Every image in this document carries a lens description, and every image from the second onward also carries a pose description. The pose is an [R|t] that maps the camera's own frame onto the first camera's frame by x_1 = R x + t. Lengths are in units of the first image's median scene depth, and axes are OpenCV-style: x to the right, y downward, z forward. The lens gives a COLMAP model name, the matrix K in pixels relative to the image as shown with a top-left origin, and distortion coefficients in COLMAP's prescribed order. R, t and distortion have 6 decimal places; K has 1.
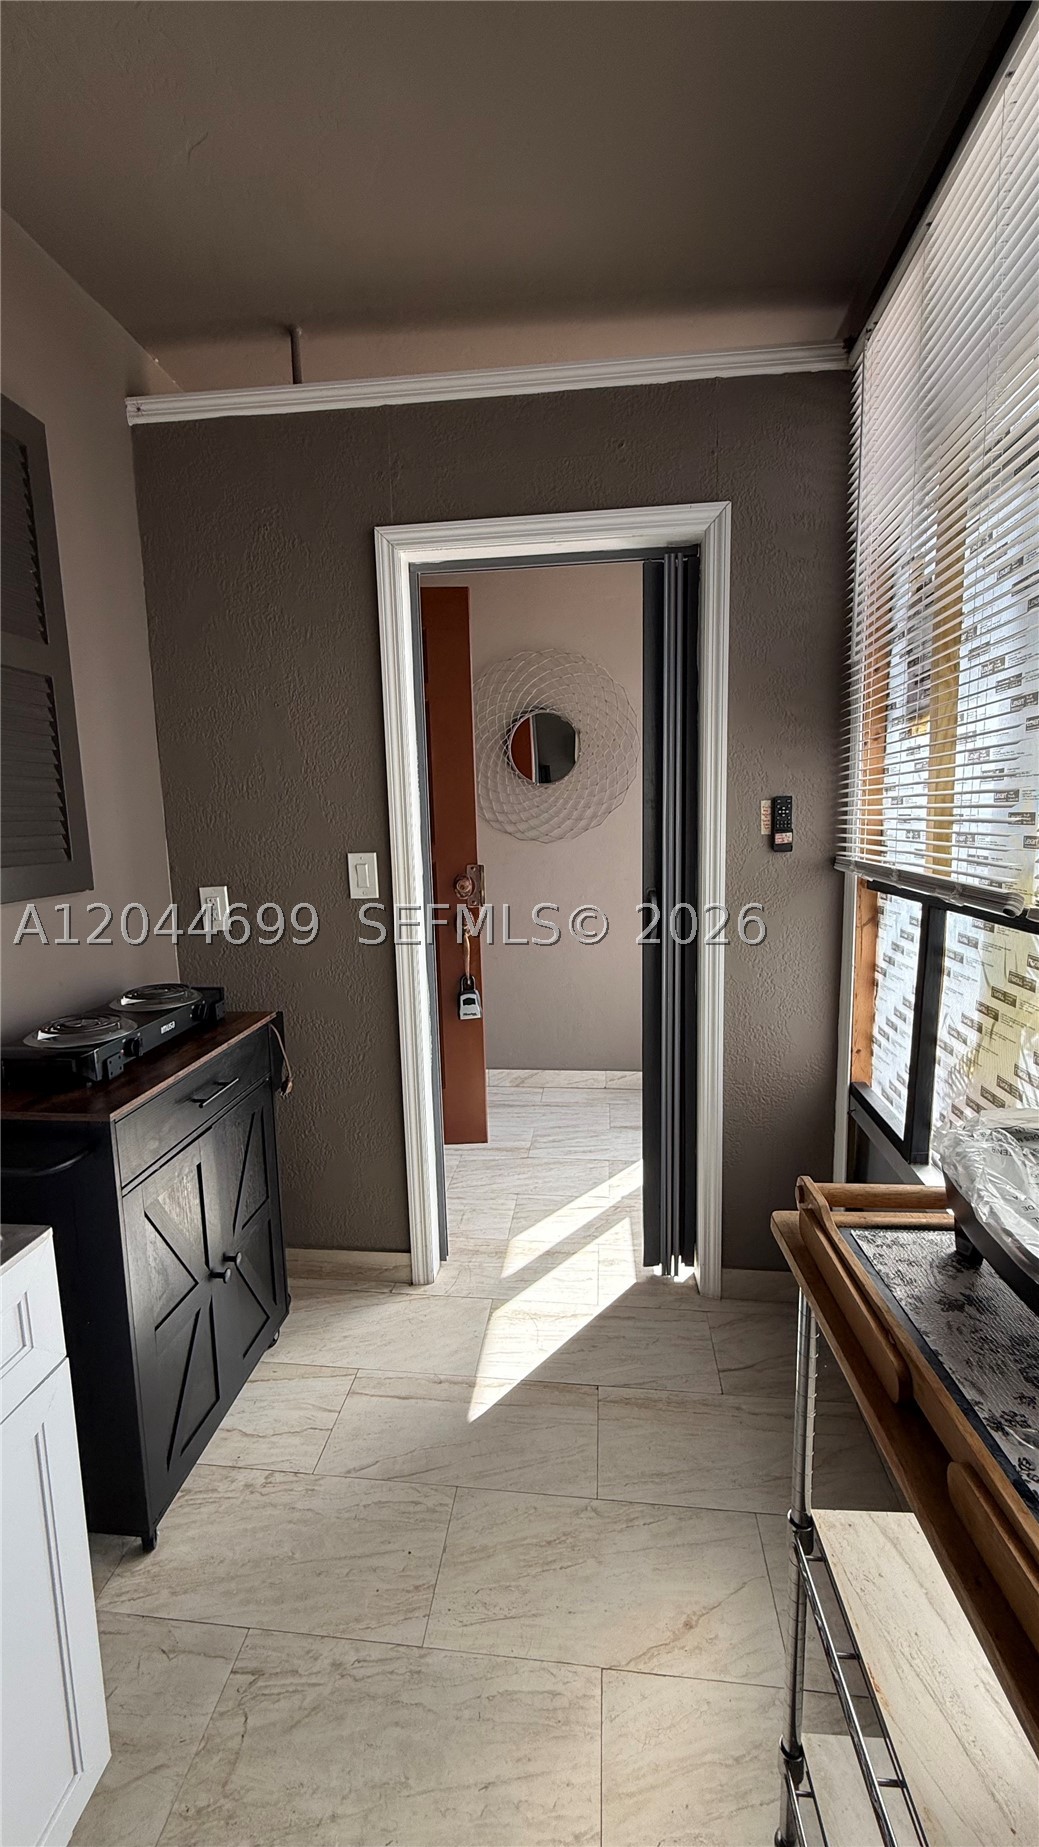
lens RADIAL K [[738.4, 0, 520.3], [0, 738.4, 915.6], [0, 0, 1]] dist [-0.001661, 0.000094]
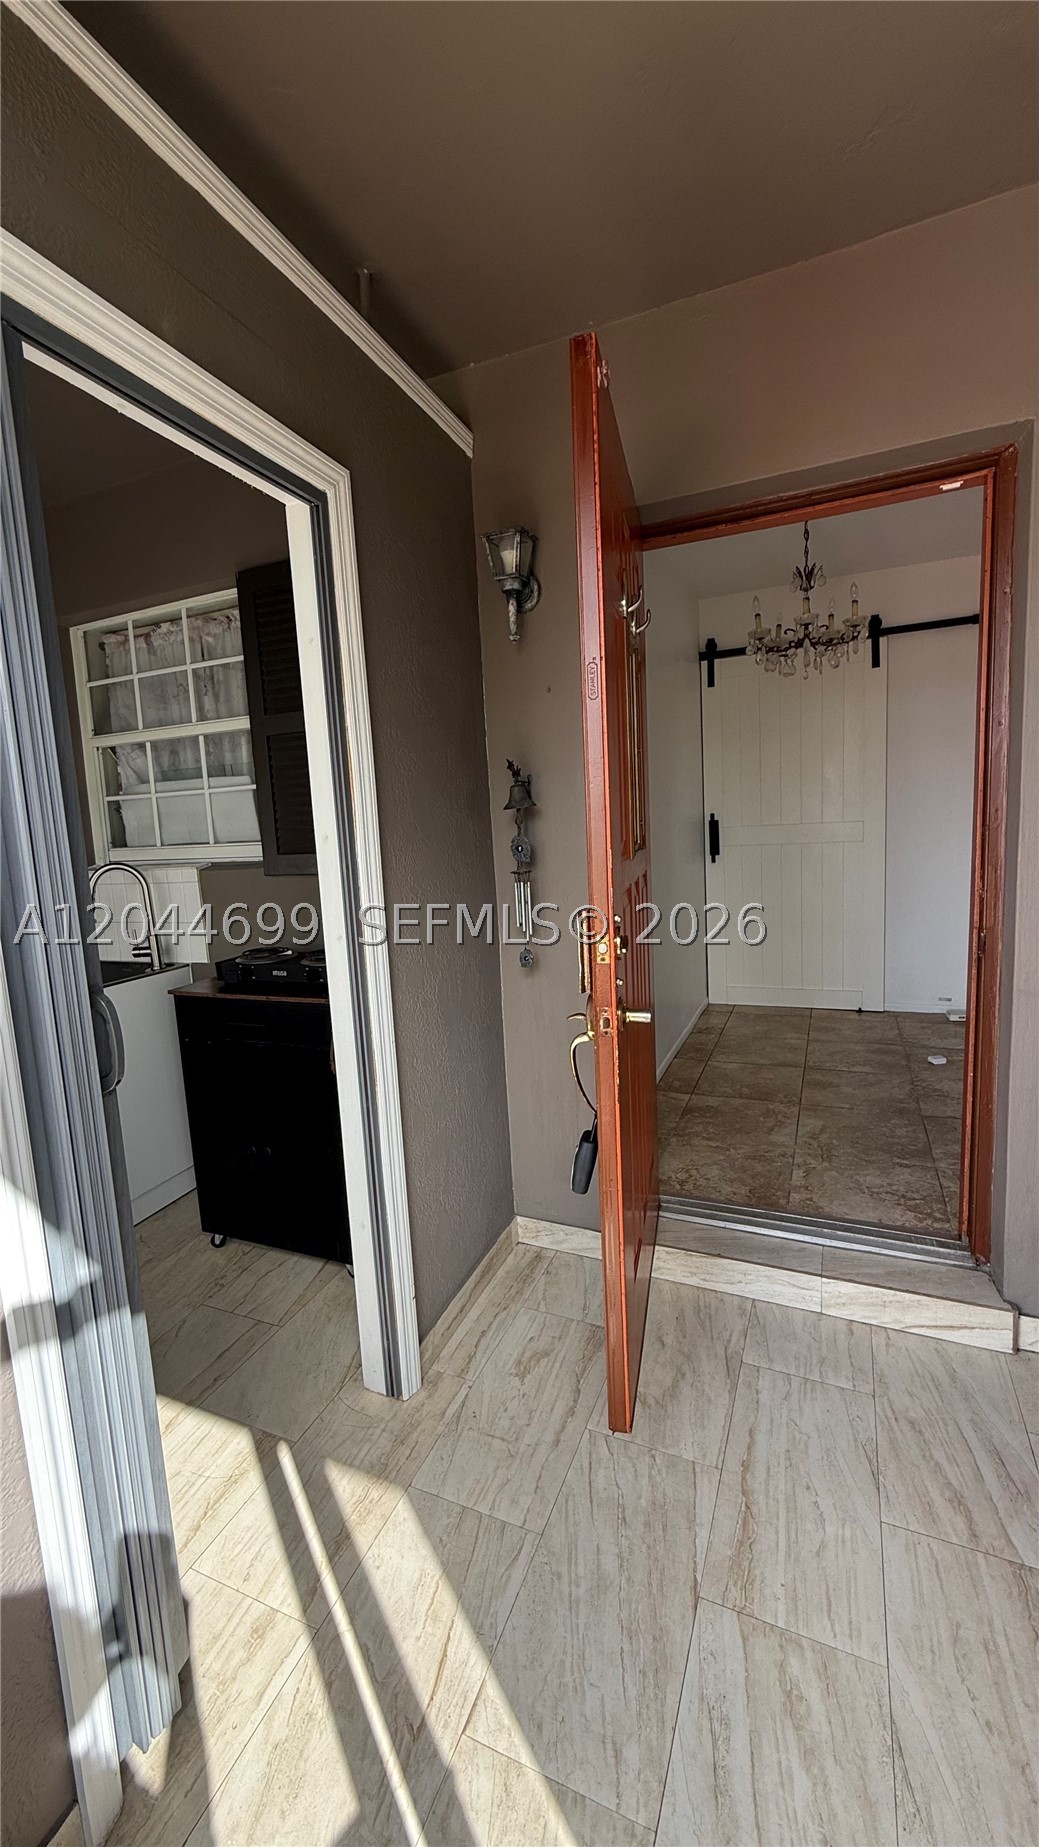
lens RADIAL K [[738.4, 0, 520.3], [0, 738.4, 915.6], [0, 0, 1]] dist [-0.001661, 0.000094]
pose [[-0.290315, 0.163474, -0.942865, 0.831703], [-0.069837, 0.979053, 0.191252, -0.305919], [0.954379, 0.121370, -0.272817, 2.098608]]
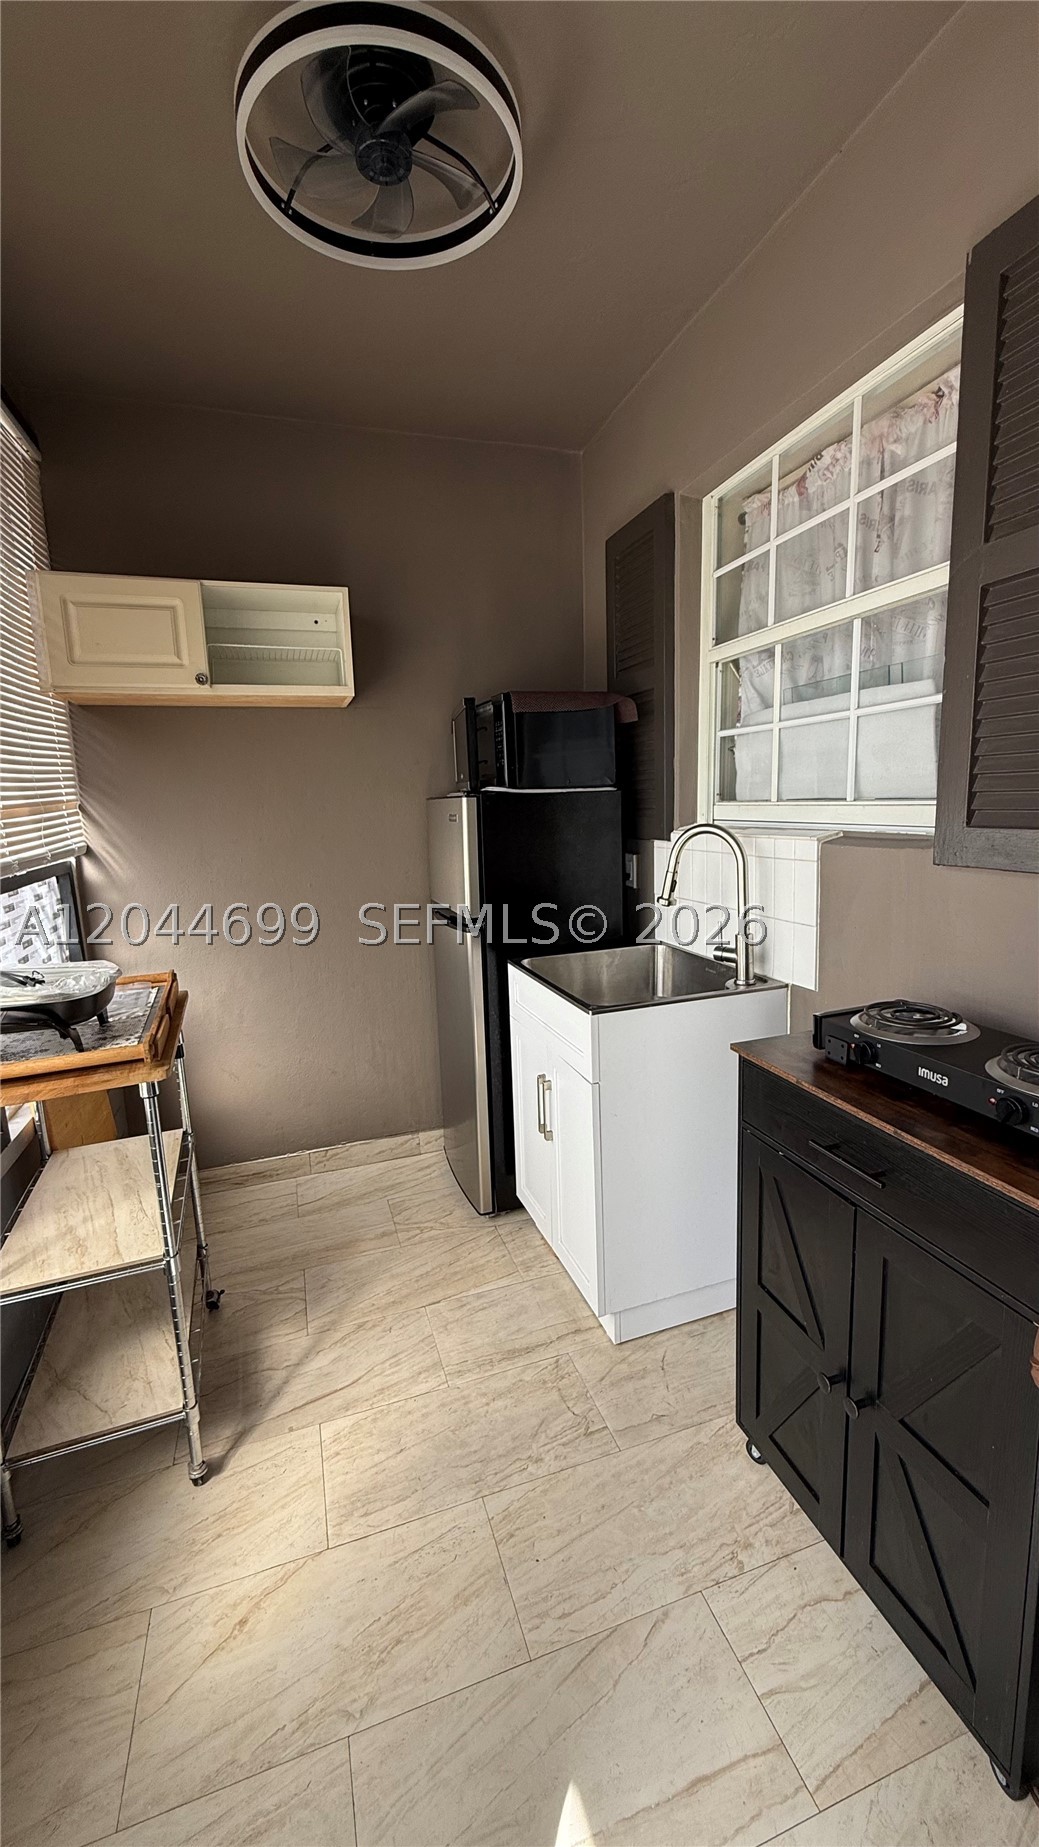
lens RADIAL K [[738.4, 0, 520.3], [0, 738.4, 915.6], [0, 0, 1]] dist [-0.001661, 0.000094]
pose [[-0.909139, 0.118129, -0.399390, 0.155912], [-0.000854, 0.958404, 0.285413, -0.220344], [0.416493, 0.259821, -0.871222, 1.613453]]
